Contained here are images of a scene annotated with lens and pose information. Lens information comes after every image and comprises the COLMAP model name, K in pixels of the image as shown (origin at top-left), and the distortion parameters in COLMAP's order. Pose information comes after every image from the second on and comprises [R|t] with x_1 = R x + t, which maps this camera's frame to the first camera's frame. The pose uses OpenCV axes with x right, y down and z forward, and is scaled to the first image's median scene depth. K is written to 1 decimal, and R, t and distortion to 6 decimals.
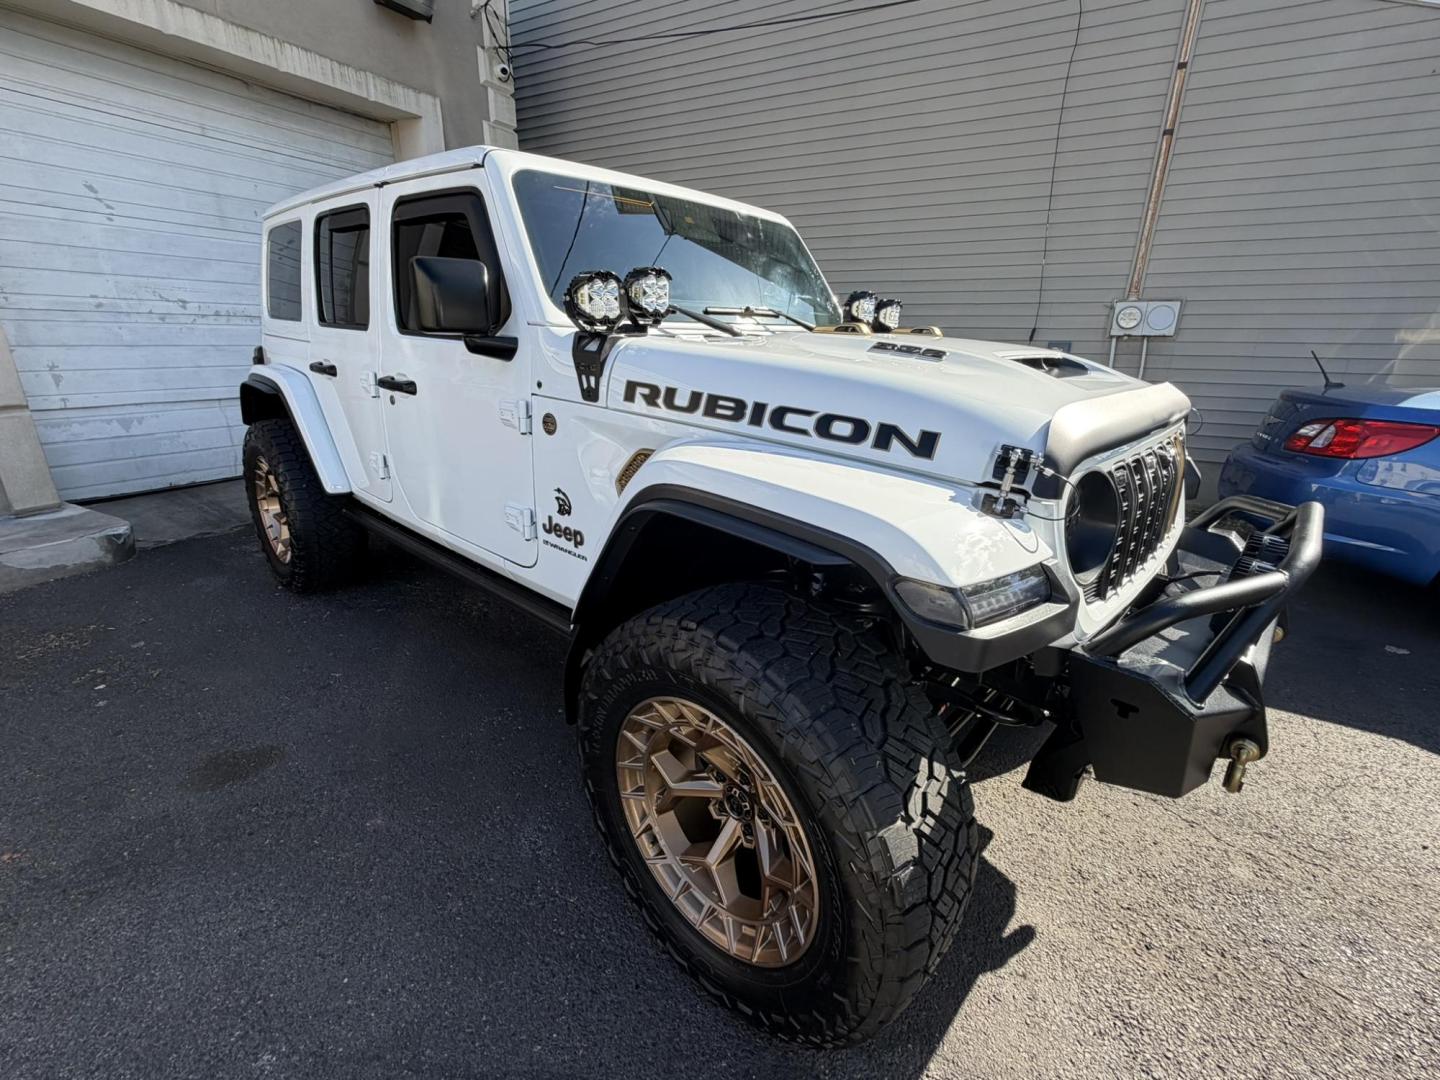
lens RADIAL K [[633.7, 0, 718.9], [0, 633.7, 542.0], [0, 0, 1]] dist [0.000072, 0.000093]
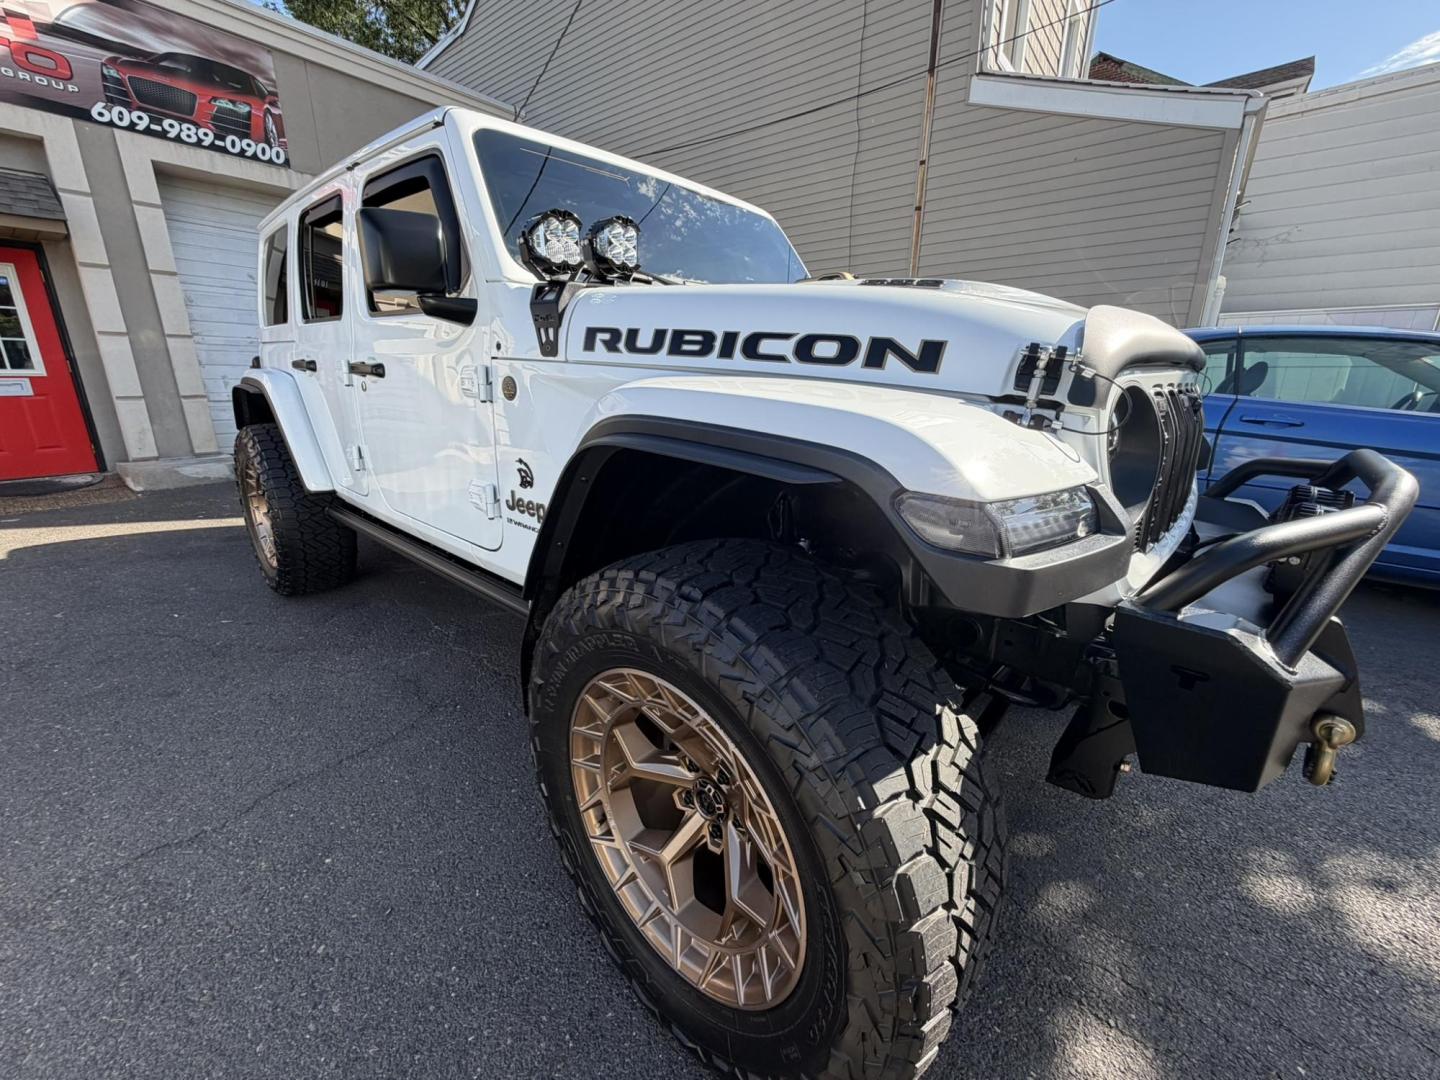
lens RADIAL K [[575.2, 0, 717.2], [0, 575.2, 541.9], [0, 0, 1]] dist [-0.001116, 0.000240]
pose [[0.999928, -0.011703, -0.002688, 0.039718], [0.011587, 0.999146, -0.039665, 0.085284], [0.003150, 0.039631, 0.999209, 0.201894]]
